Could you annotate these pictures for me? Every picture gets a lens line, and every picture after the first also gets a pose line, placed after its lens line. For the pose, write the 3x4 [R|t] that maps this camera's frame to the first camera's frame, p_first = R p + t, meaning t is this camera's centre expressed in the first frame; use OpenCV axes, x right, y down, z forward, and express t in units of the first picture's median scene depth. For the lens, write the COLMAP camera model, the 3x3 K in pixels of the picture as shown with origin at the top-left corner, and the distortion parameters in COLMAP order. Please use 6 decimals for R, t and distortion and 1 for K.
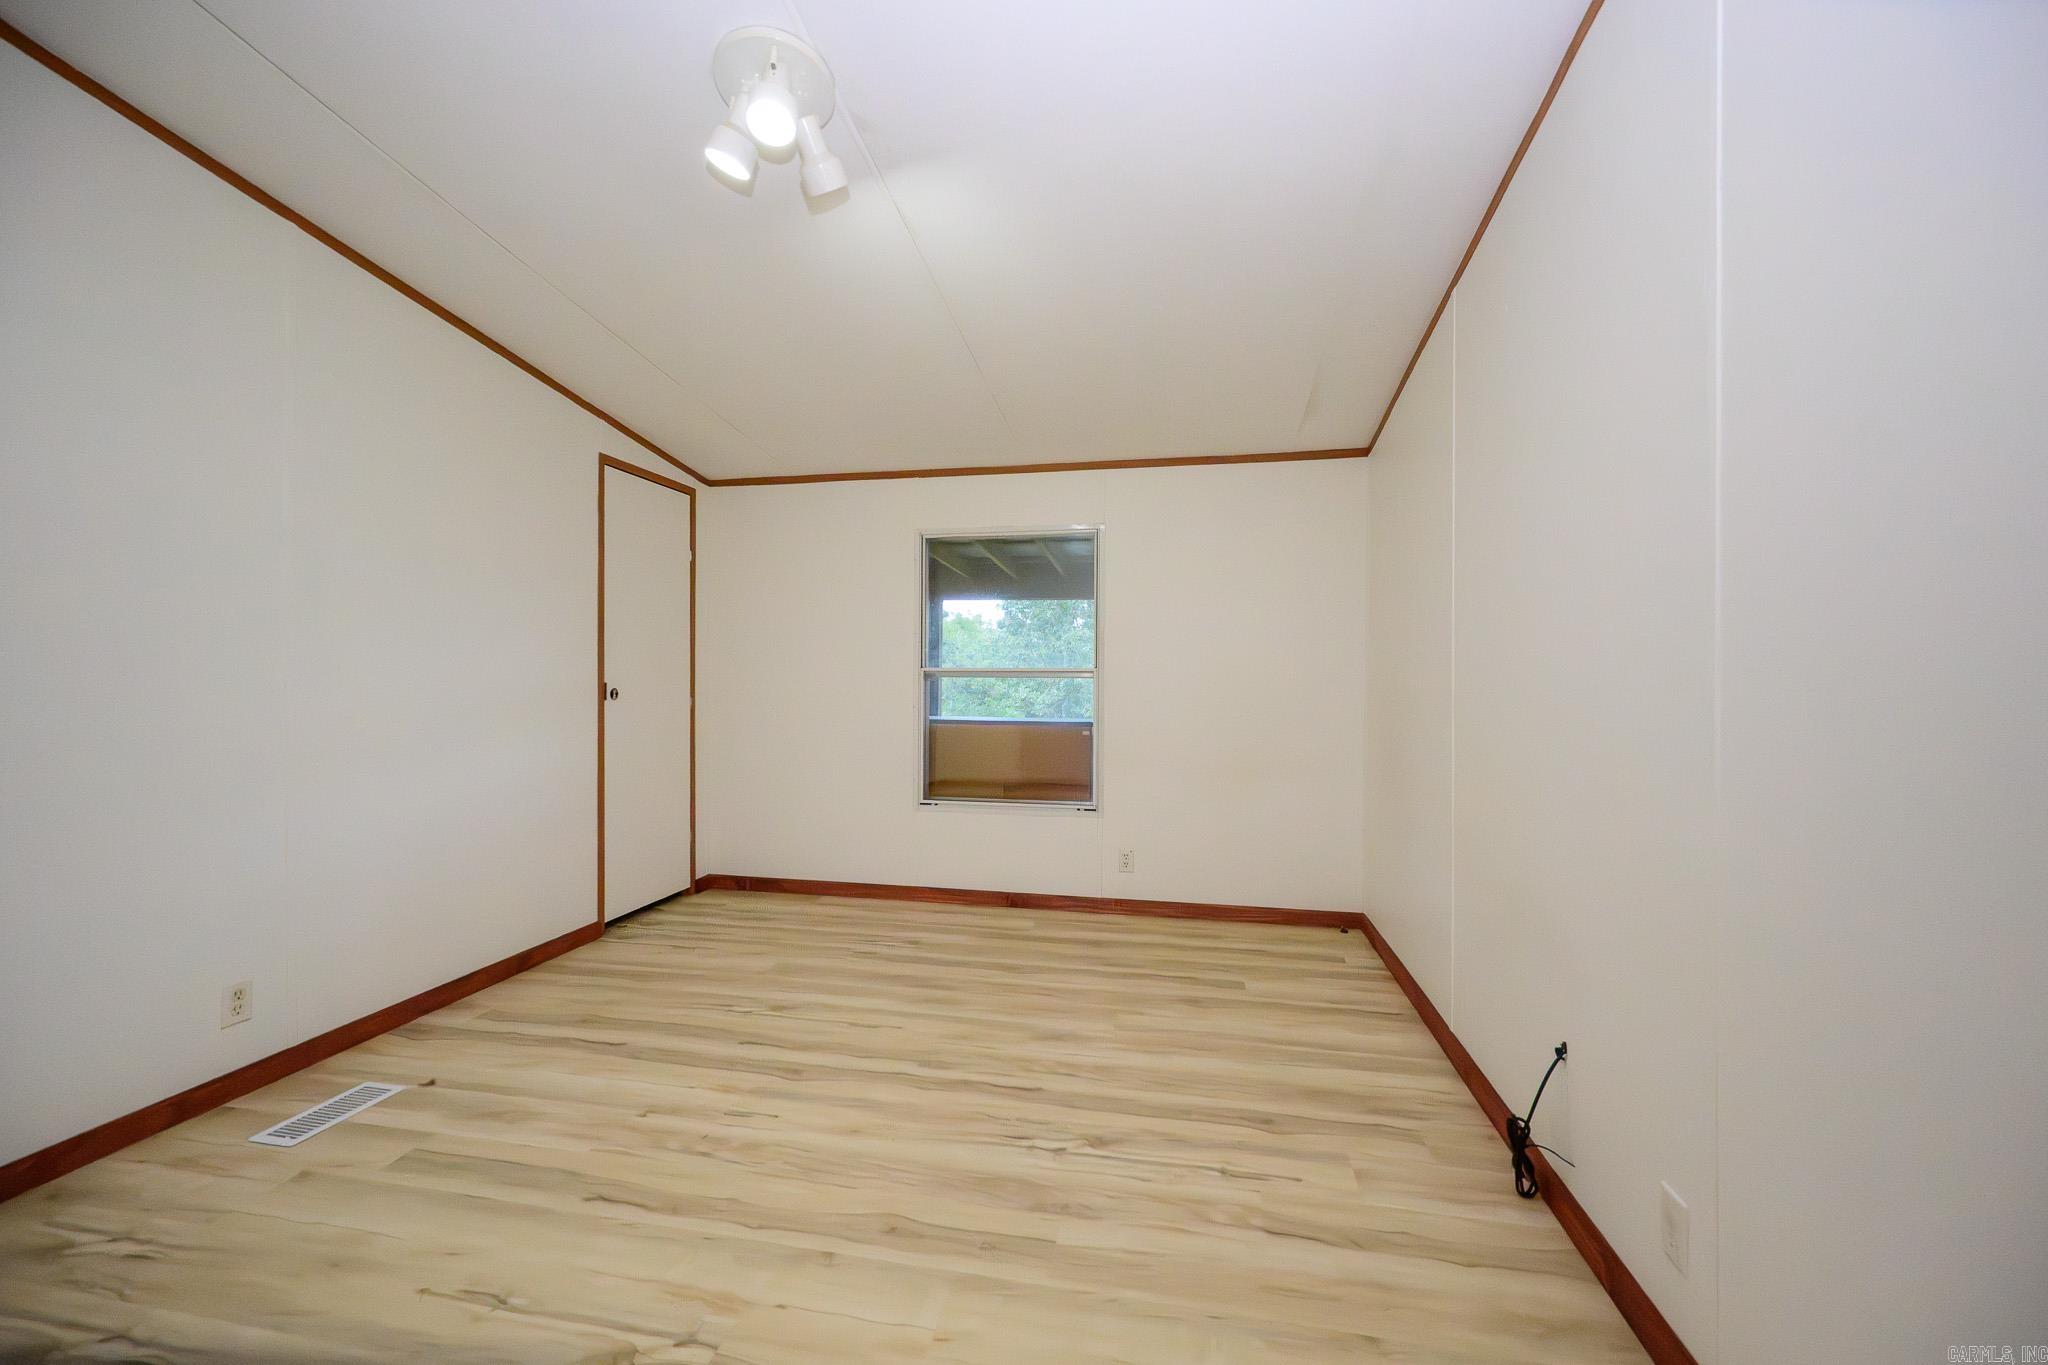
lens RADIAL K [[823.6, 0, 1024.0], [0, 823.6, 682.5], [0, 0, 1]] dist [-0.000920, -0.000066]
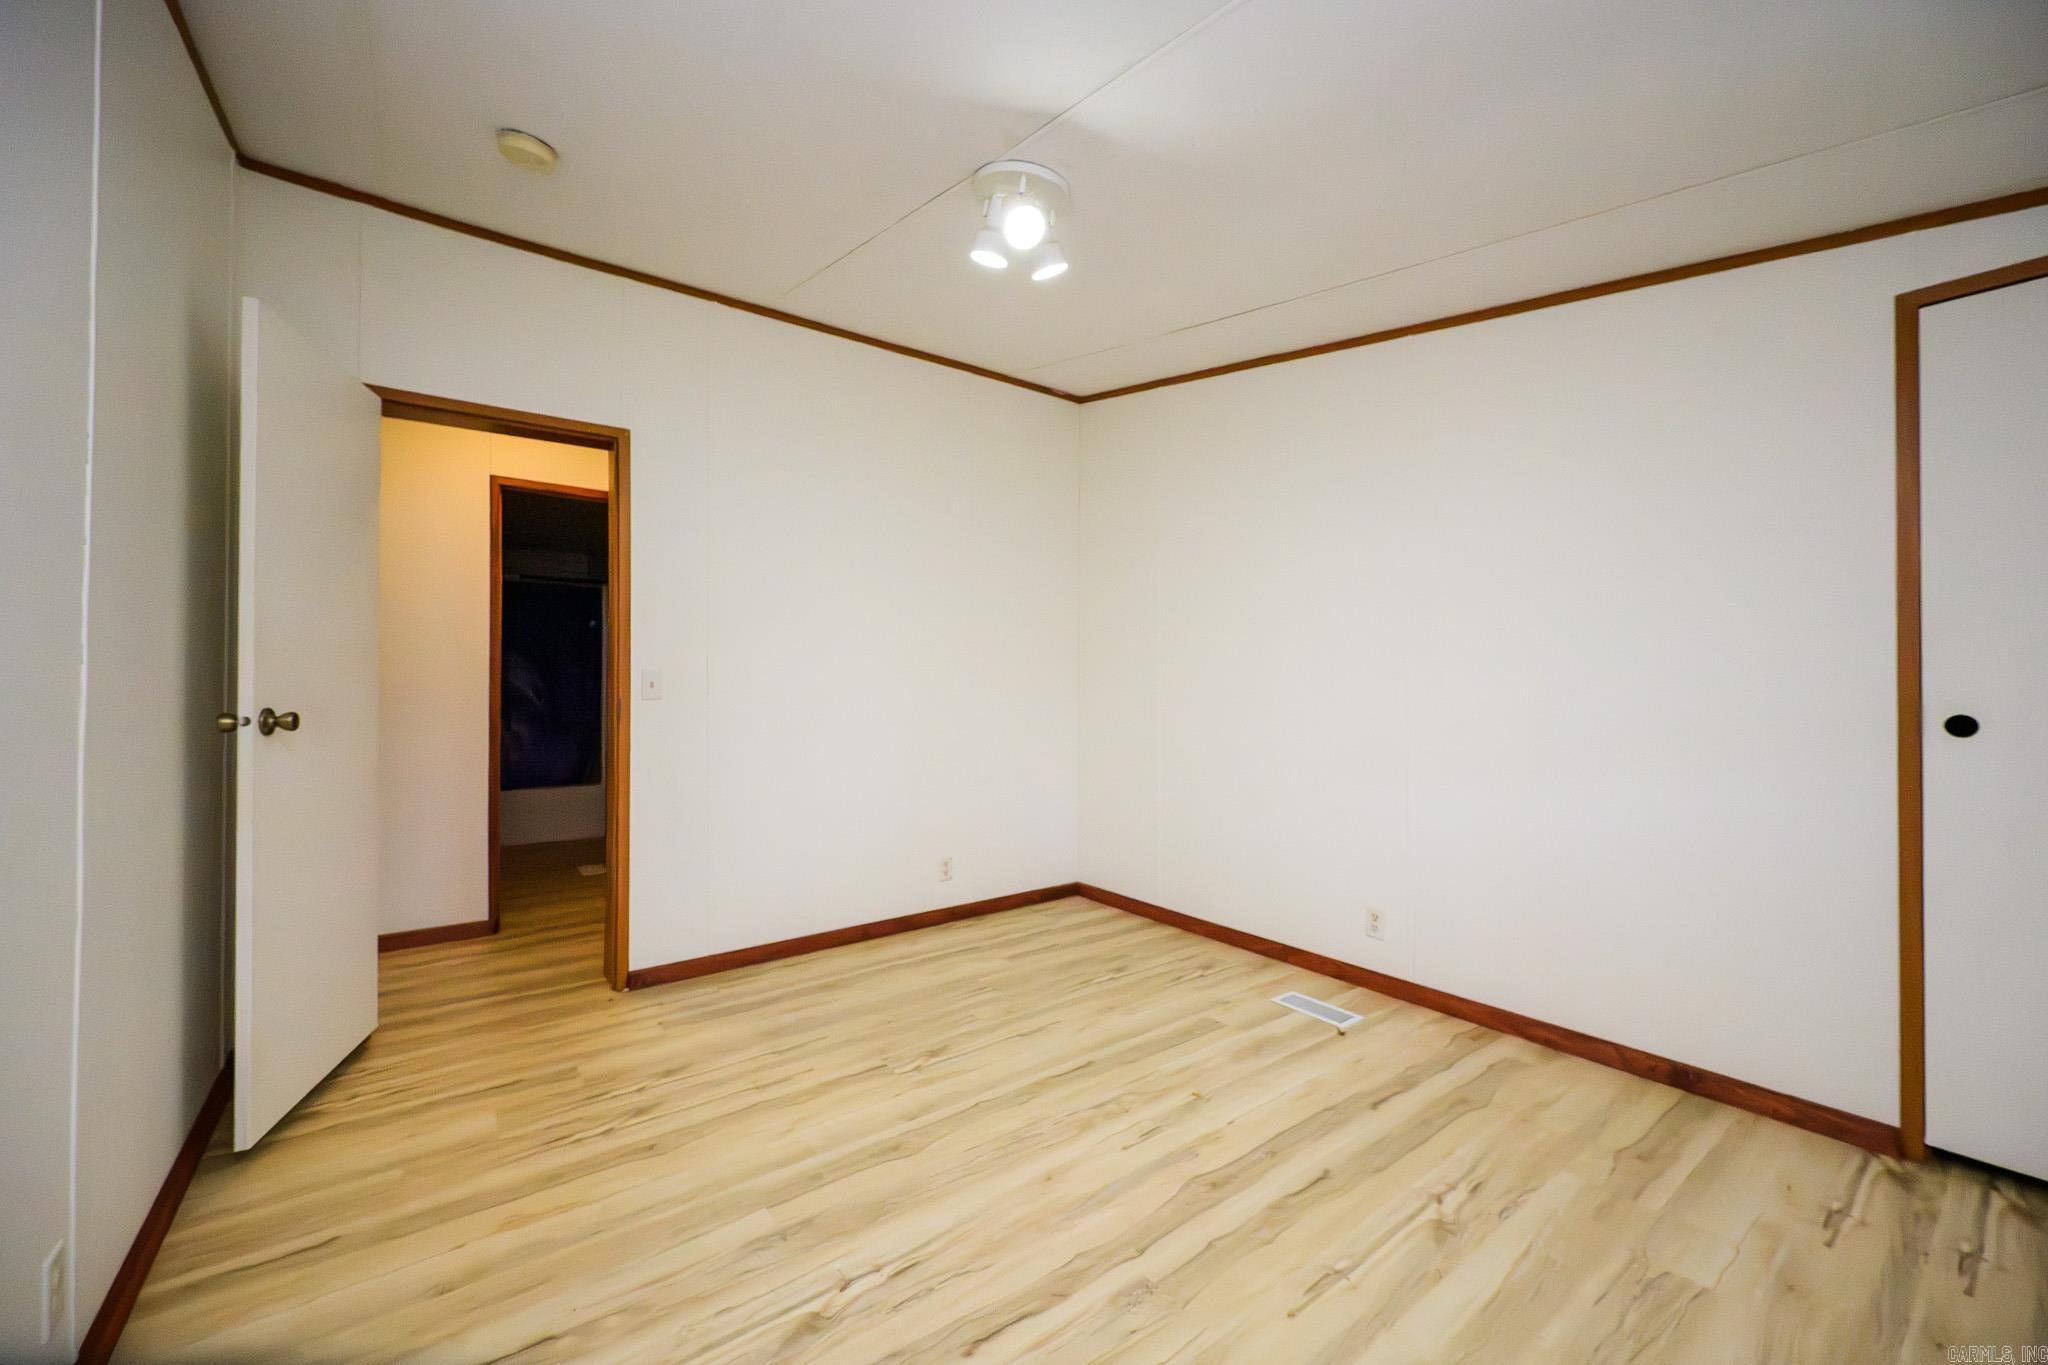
lens RADIAL K [[796.3, 0, 1024.0], [0, 796.3, 682.5], [0, 0, 1]] dist [0.001329, 0.000151]
pose [[-0.658384, -0.005672, -0.752661, 0.470051], [-0.010839, 0.999939, 0.001946, -0.014483], [0.752604, 0.009440, -0.658405, 1.498236]]
